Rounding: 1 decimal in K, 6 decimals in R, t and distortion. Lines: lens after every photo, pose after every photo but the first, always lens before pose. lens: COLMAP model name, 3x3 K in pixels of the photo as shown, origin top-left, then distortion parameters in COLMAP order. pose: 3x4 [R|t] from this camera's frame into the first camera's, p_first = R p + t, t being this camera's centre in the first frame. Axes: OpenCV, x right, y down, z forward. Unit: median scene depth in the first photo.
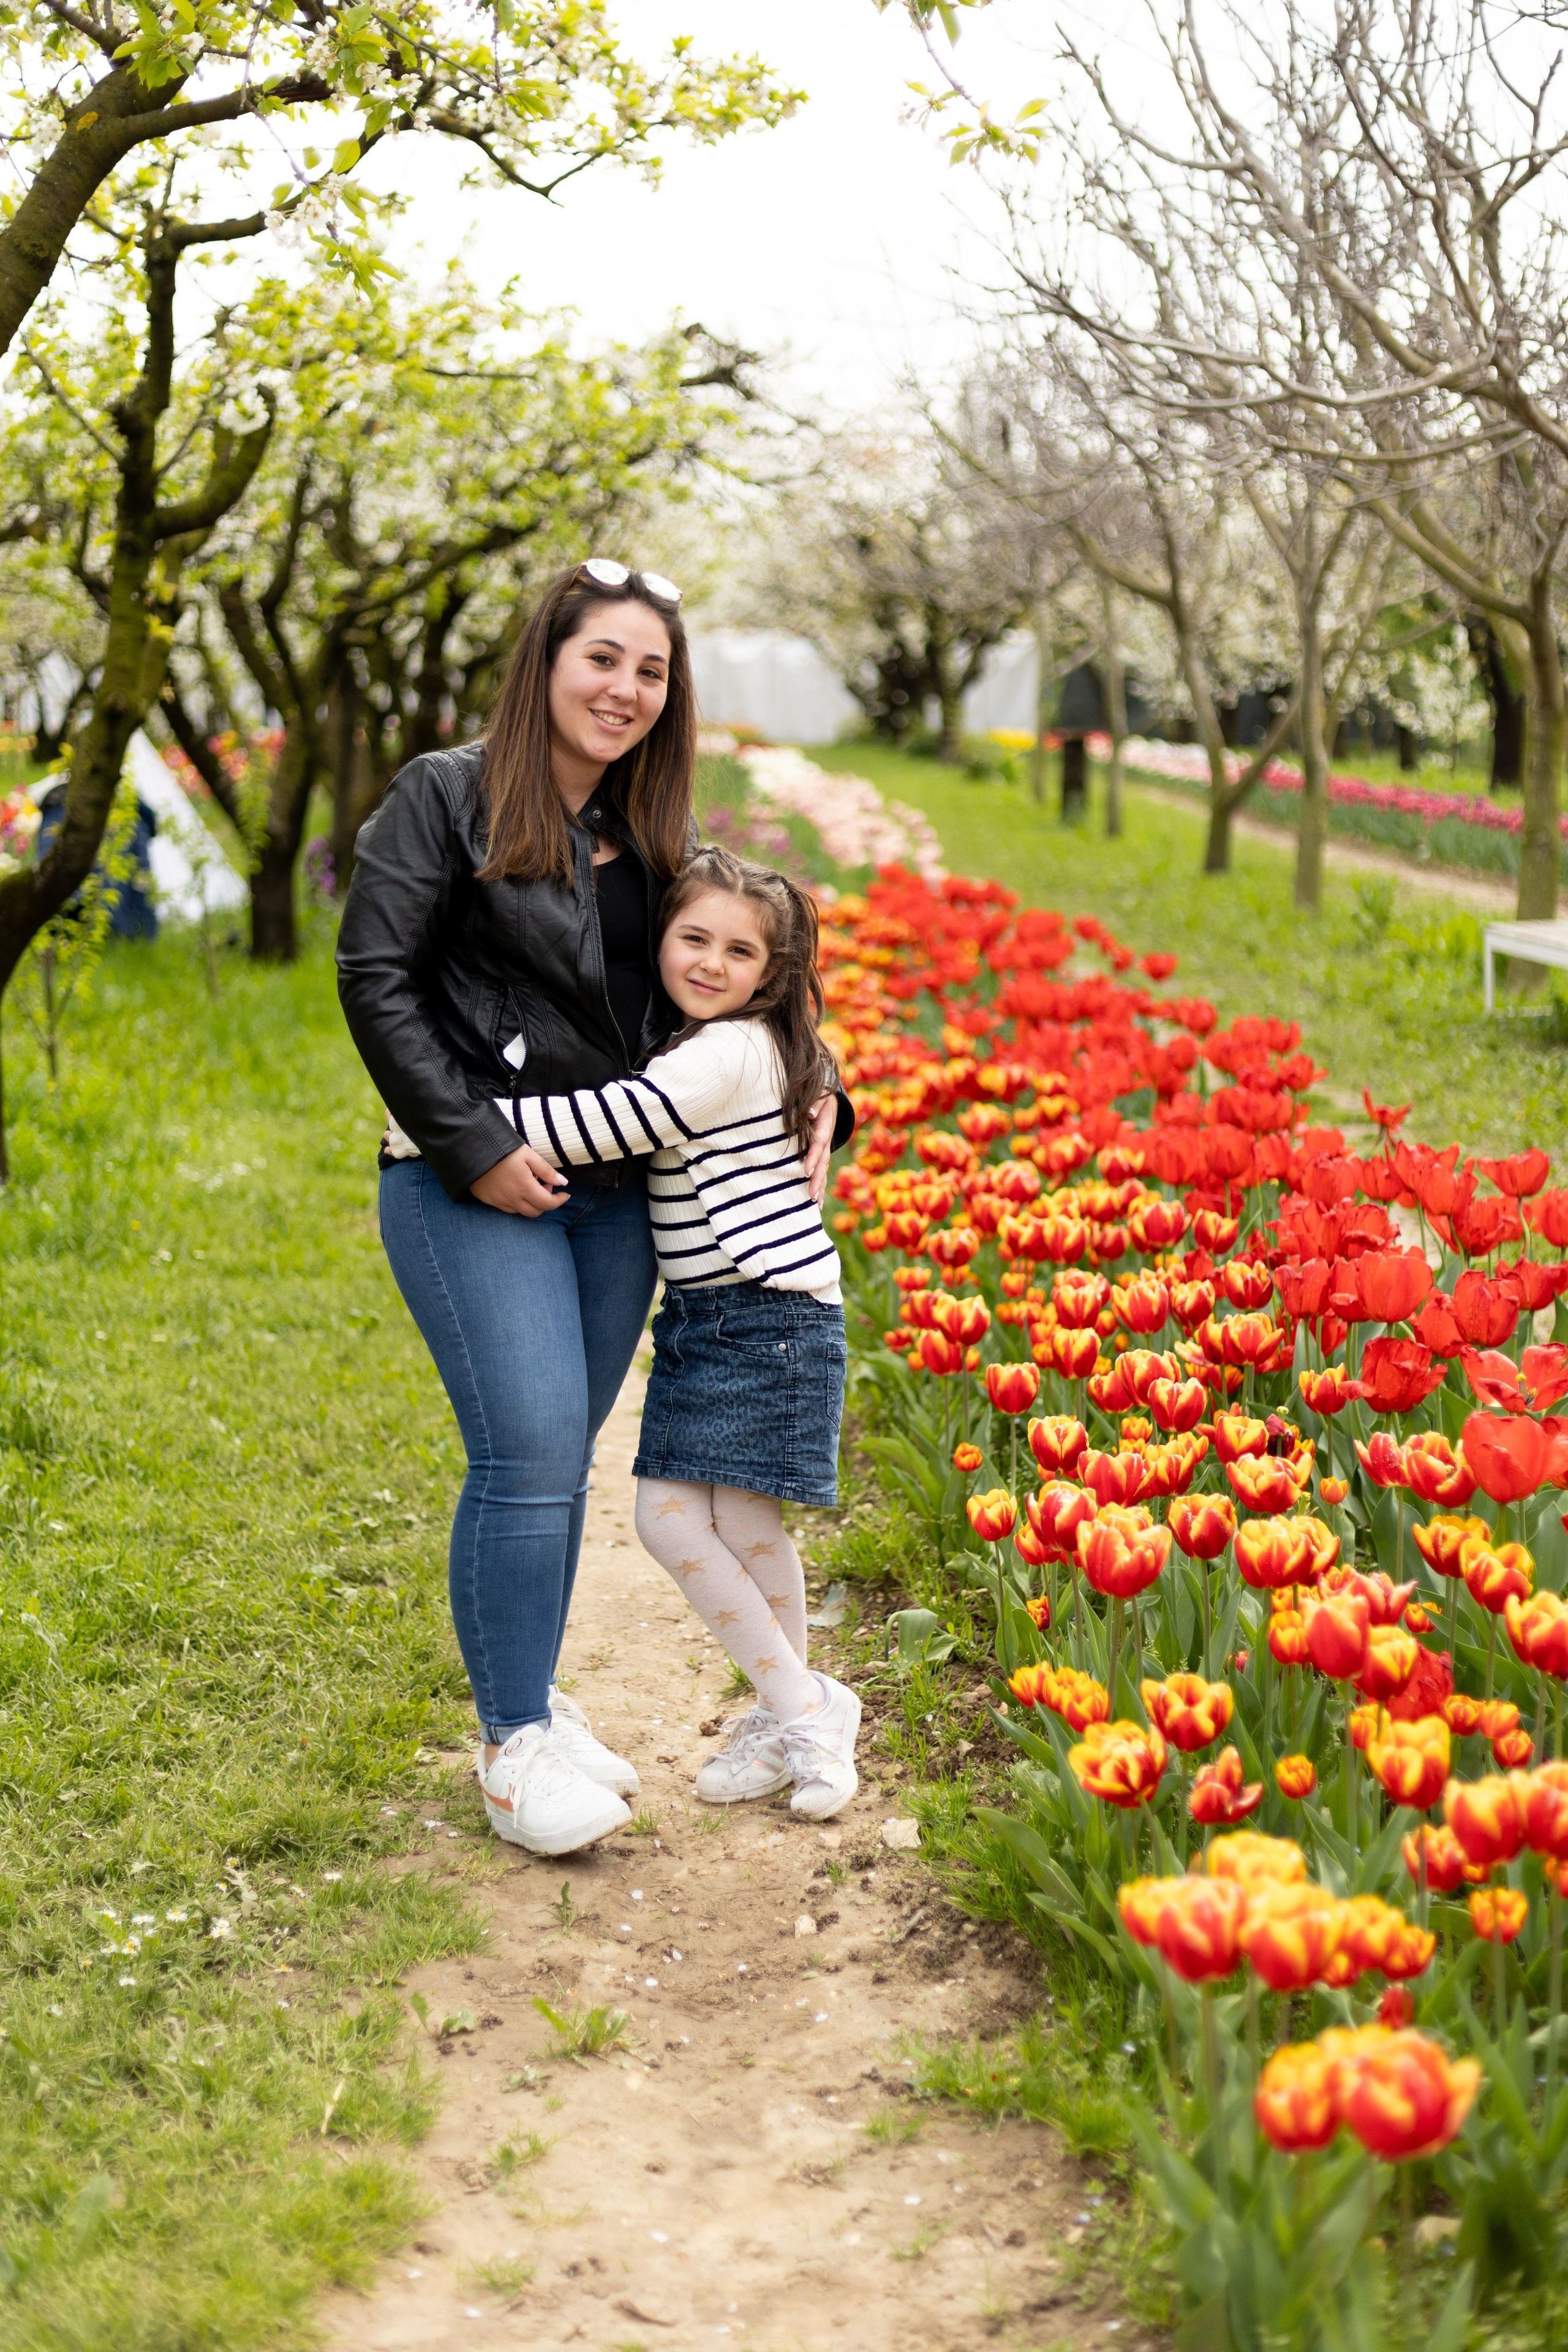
lens RADIAL K [[3671.5, 0, 817.1], [0, 3671.5, 1177.8], [0, 0, 1]] dist [-0.013124, 0.075619]
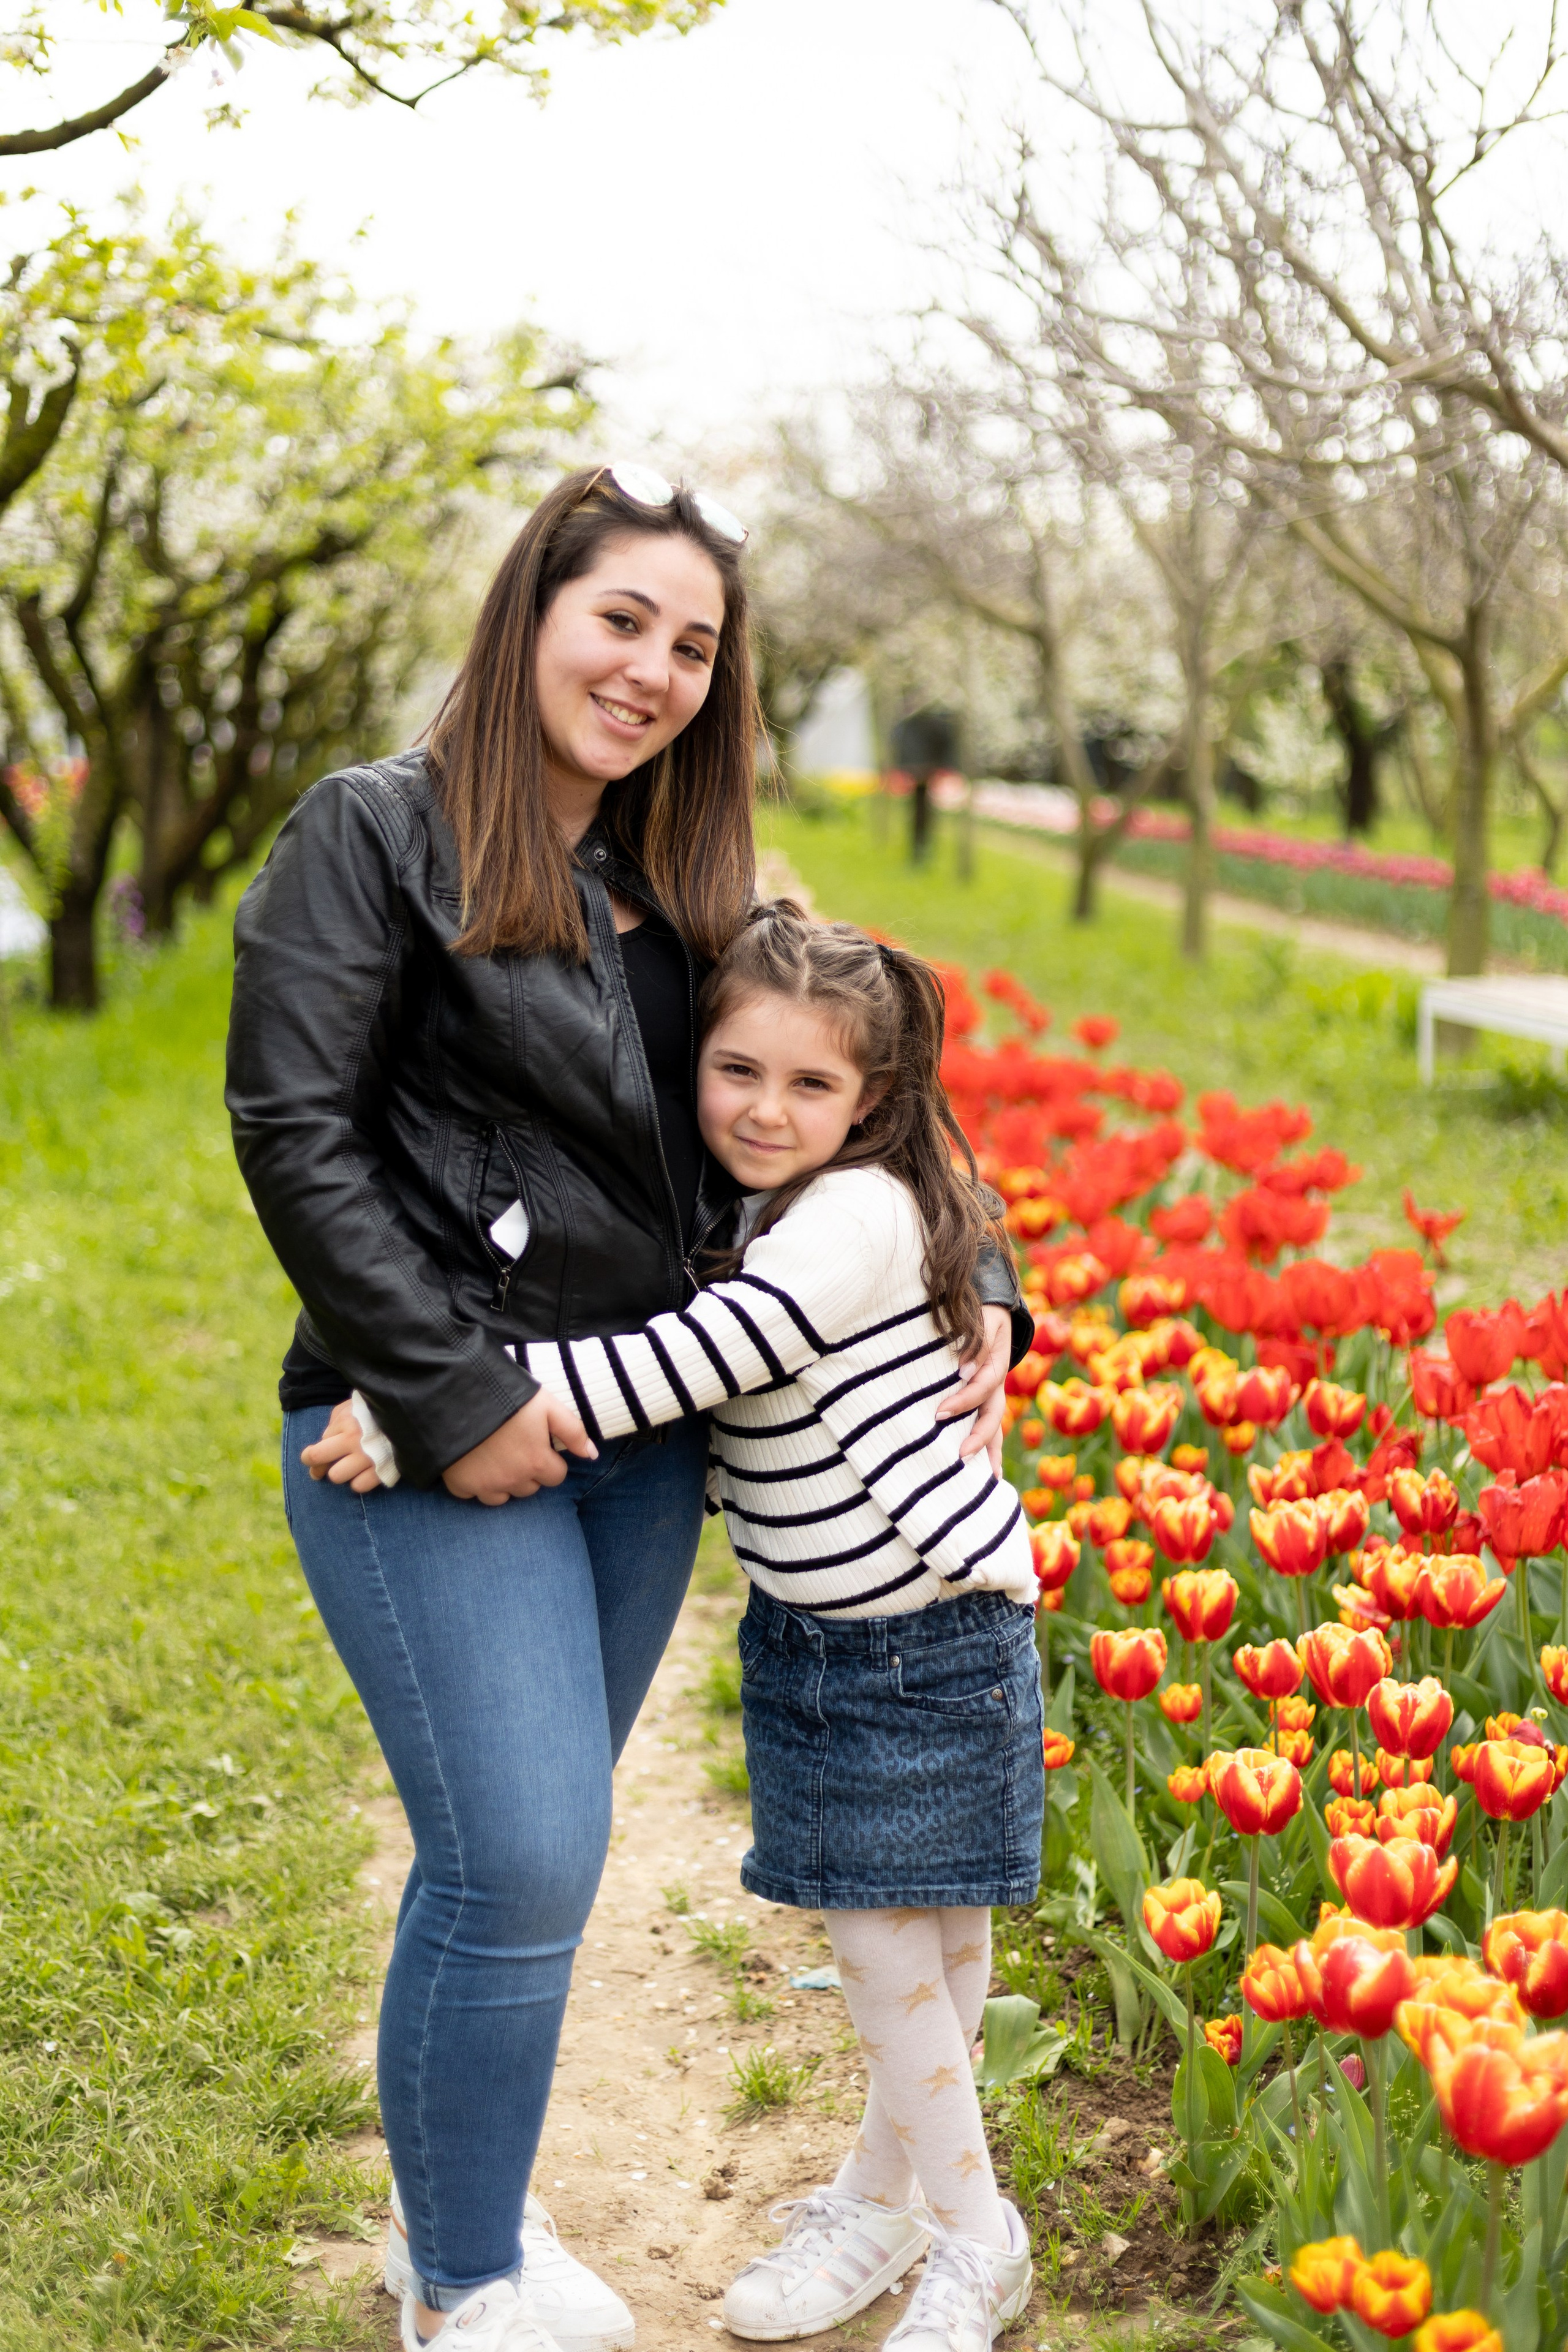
lens RADIAL K [[3737.7, 0, 848.3], [0, 3737.7, 1184.5], [0, 0, 1]] dist [-0.020798, 0.155925]
pose [[0.998297, 0.005011, 0.058120, -0.022905], [-0.004336, 0.999922, -0.011733, -0.014125], [-0.058174, 0.011461, 0.998241, 0.149785]]
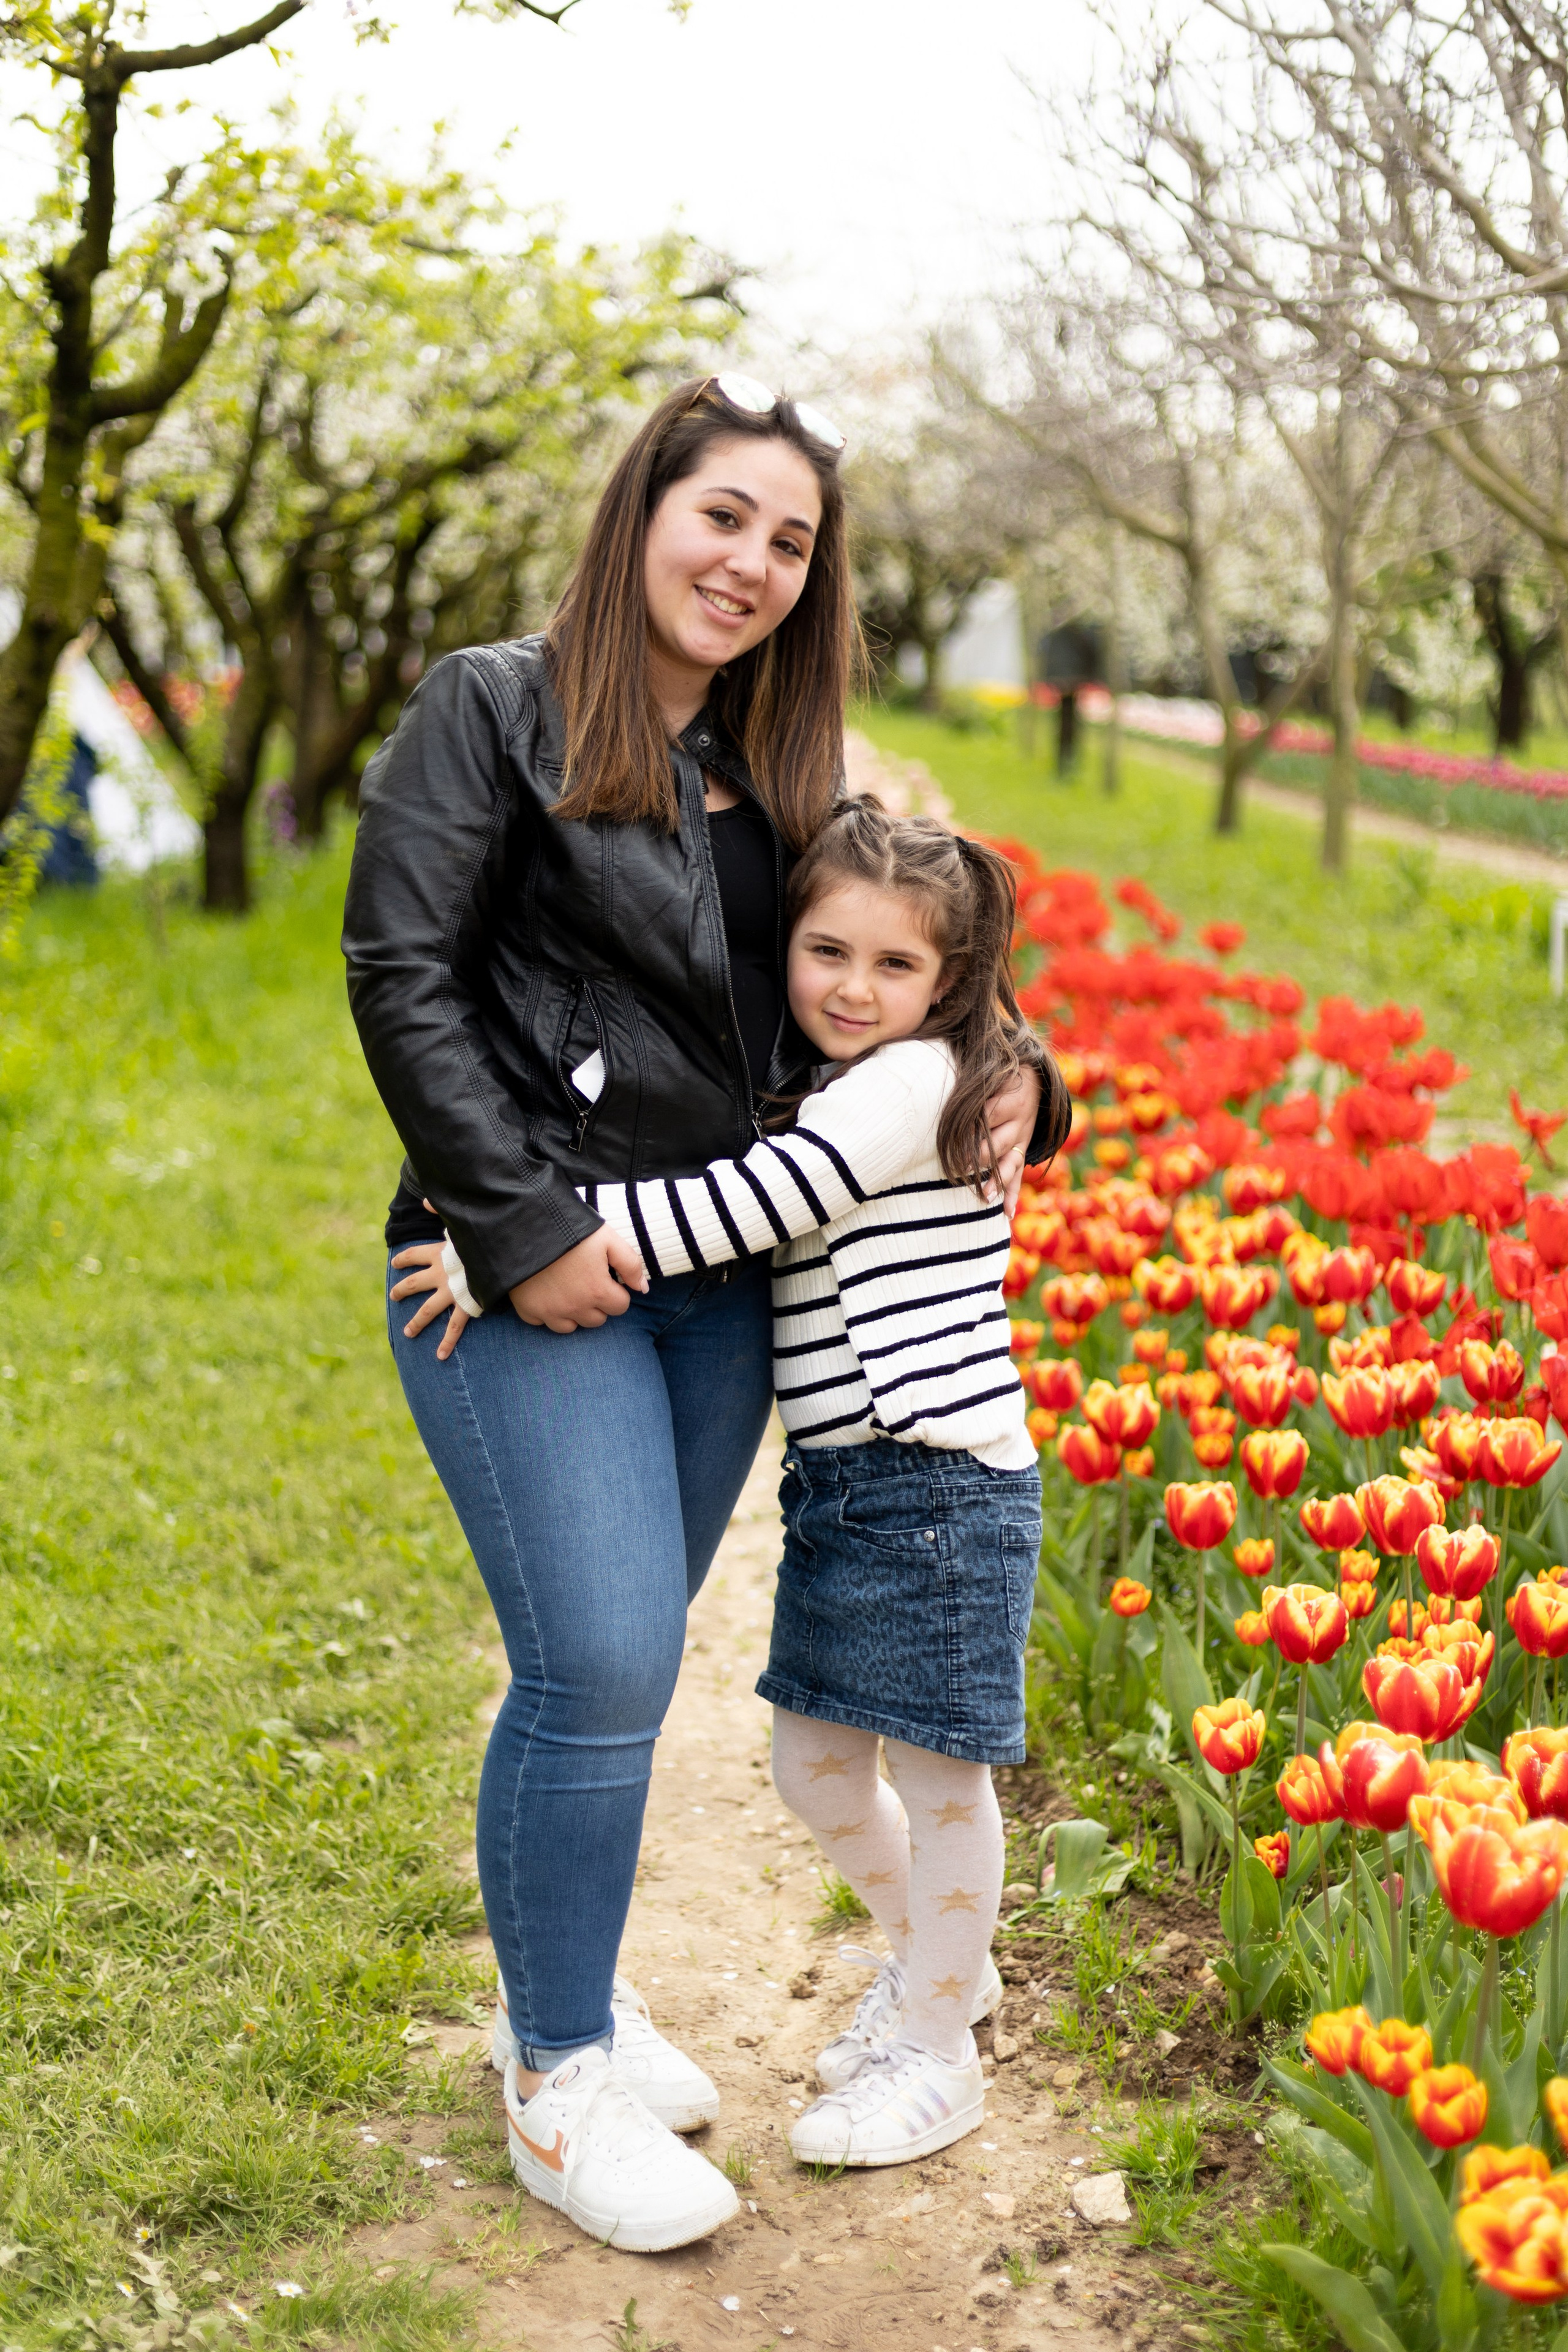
lens RADIAL K [[3726.7, 0, 822.2], [0, 3726.7, 1226.9], [0, 0, 1]] dist [-0.009775, 0.087438]
pose [[0.999809, 0.015193, 0.012332, -0.018257], [-0.015477, 0.999609, 0.023269, -0.009705], [-0.011974, -0.023456, 0.999653, 0.127743]]
